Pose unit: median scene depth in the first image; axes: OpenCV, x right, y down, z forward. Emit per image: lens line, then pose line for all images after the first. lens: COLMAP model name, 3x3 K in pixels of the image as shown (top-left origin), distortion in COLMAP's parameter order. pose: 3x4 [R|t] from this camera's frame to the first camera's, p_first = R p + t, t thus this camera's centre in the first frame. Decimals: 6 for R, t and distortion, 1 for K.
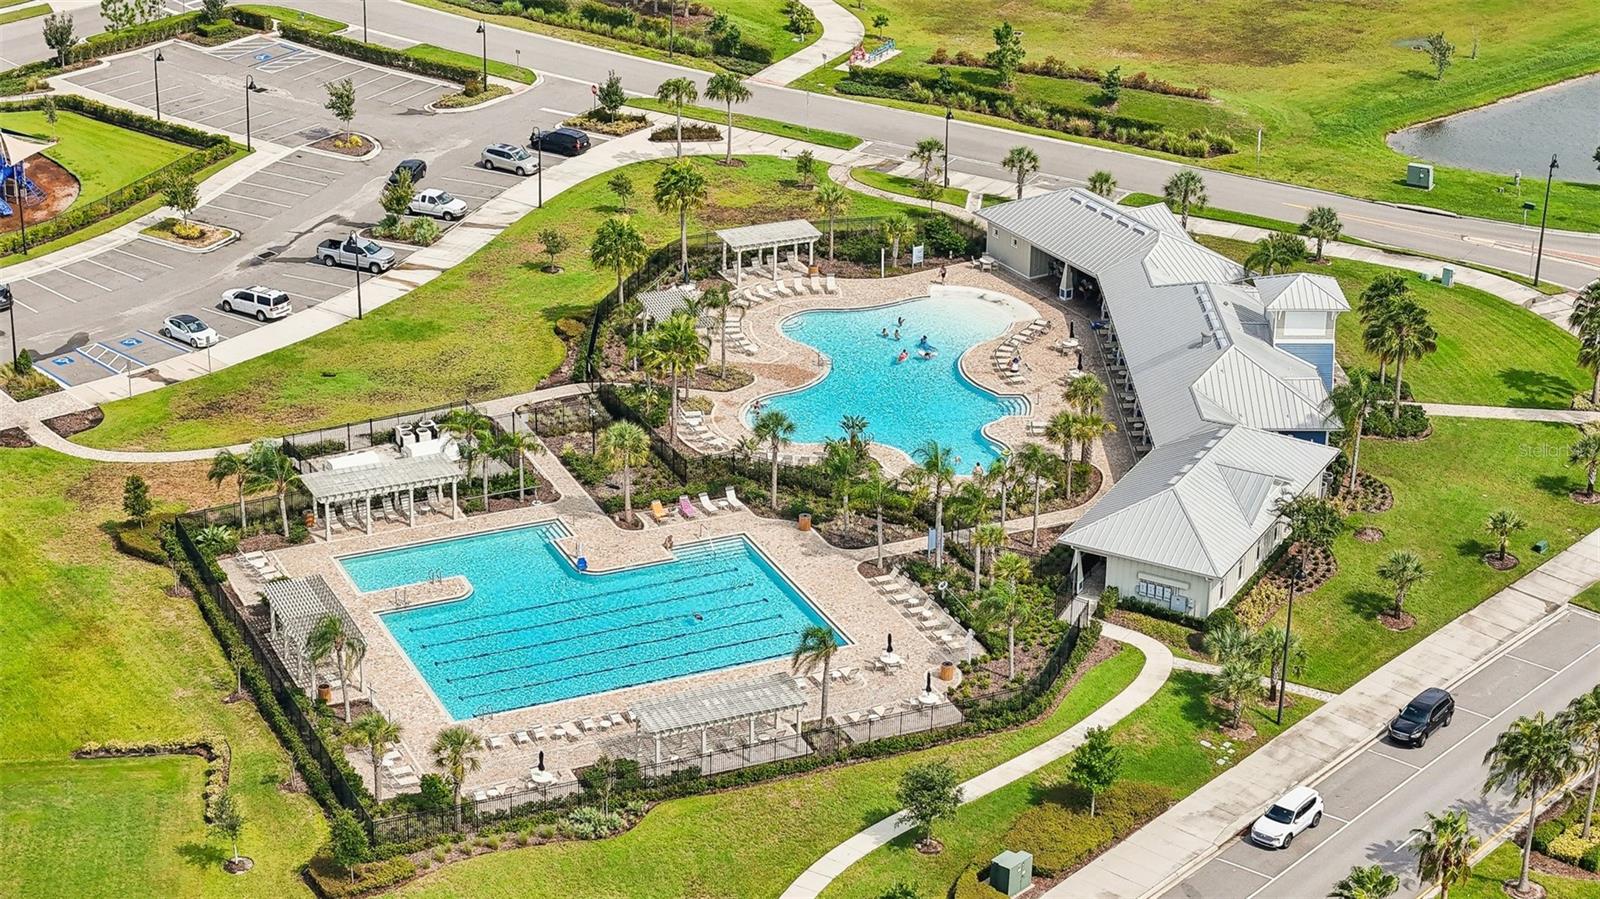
lens RADIAL K [[3280.5, 0, 800.0], [0, 3280.5, 449.5], [0, 0, 1]] dist [-0.221277, 1.055166]
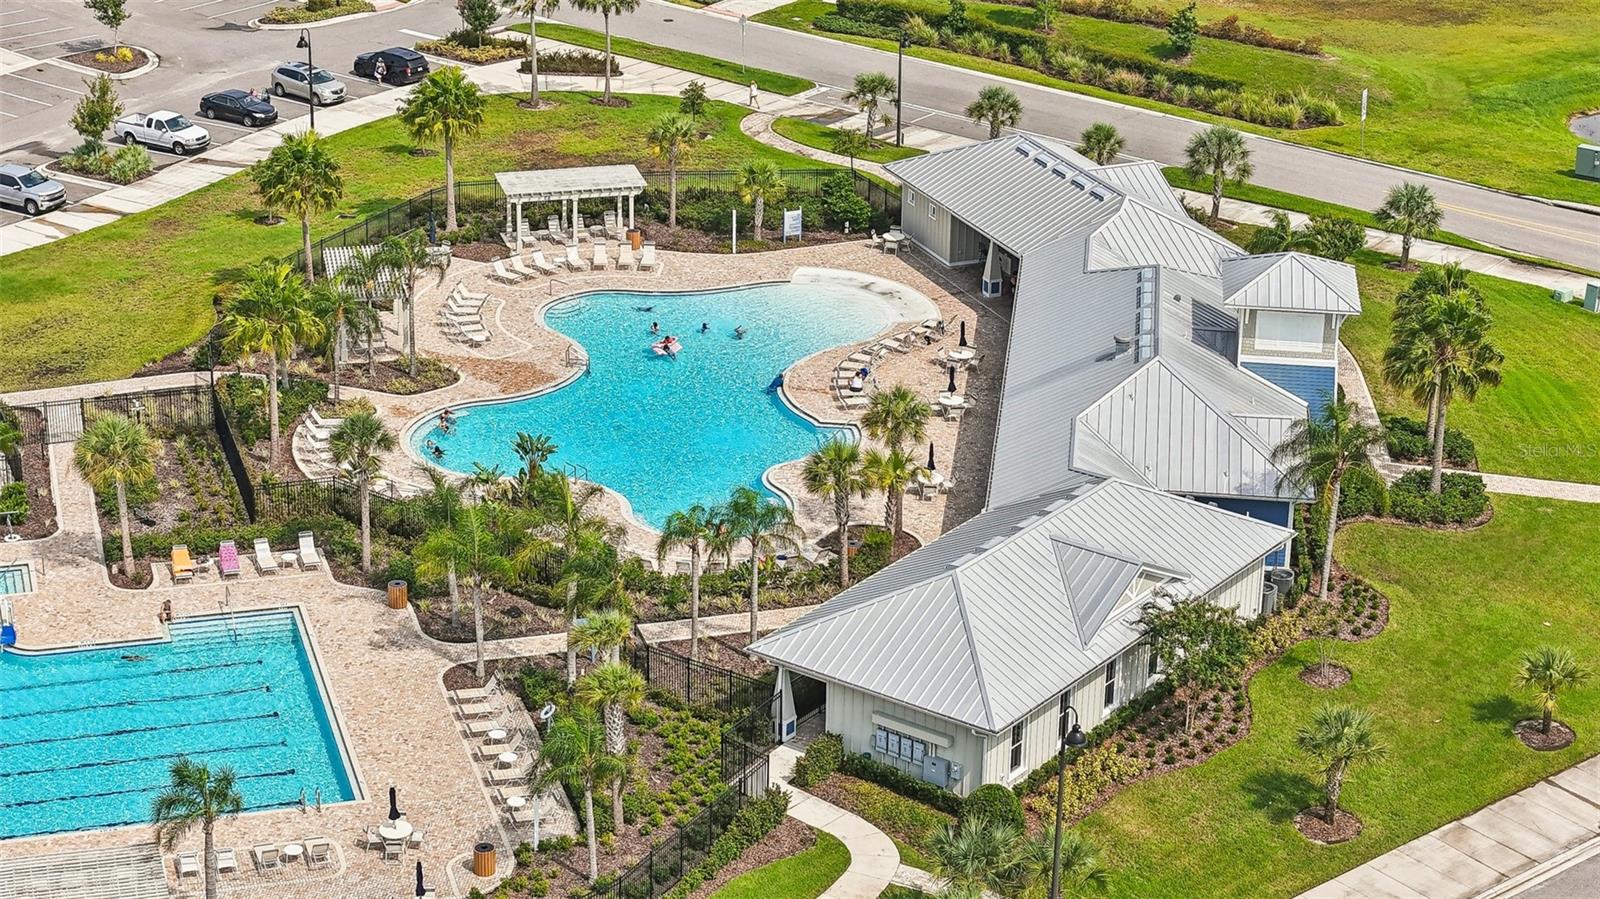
lens RADIAL K [[3280.5, 0, 800.0], [0, 3280.5, 449.5], [0, 0, 1]] dist [-0.221277, 1.055166]
pose [[0.989390, 0.056917, -0.133669, 0.145005], [-0.061242, 0.997717, -0.028464, 0.007156], [0.131744, 0.036348, 0.990617, 0.365636]]
